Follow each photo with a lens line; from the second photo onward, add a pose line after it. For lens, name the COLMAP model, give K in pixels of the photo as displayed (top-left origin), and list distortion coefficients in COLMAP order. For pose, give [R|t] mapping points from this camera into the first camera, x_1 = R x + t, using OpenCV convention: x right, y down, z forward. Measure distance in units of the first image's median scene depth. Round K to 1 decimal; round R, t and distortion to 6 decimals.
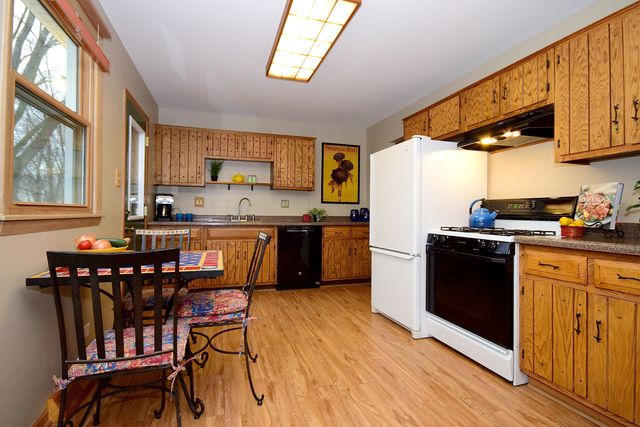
lens RADIAL K [[301.9, 0, 317.9], [0, 301.9, 209.9], [0, 0, 1]] dist [0.005693, -0.000203]
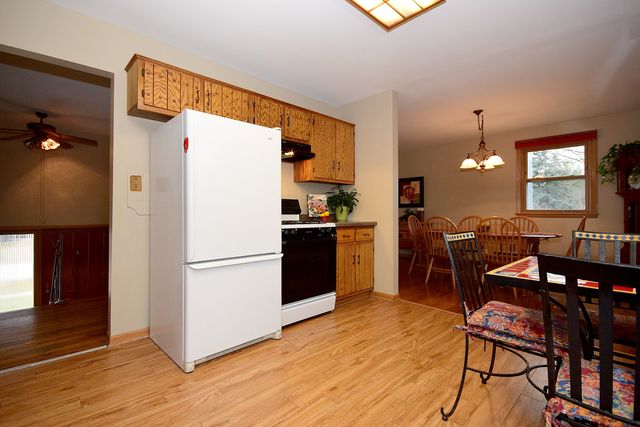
lens RADIAL K [[290.7, 0, 318.0], [0, 290.7, 215.1], [0, 0, 1]] dist [0.003341, -0.002695]
pose [[-0.417665, -0.011384, 0.908530, -0.699820], [-0.008579, 0.999926, 0.008585, 0.026396], [-0.908560, -0.004209, -0.417732, 1.565072]]
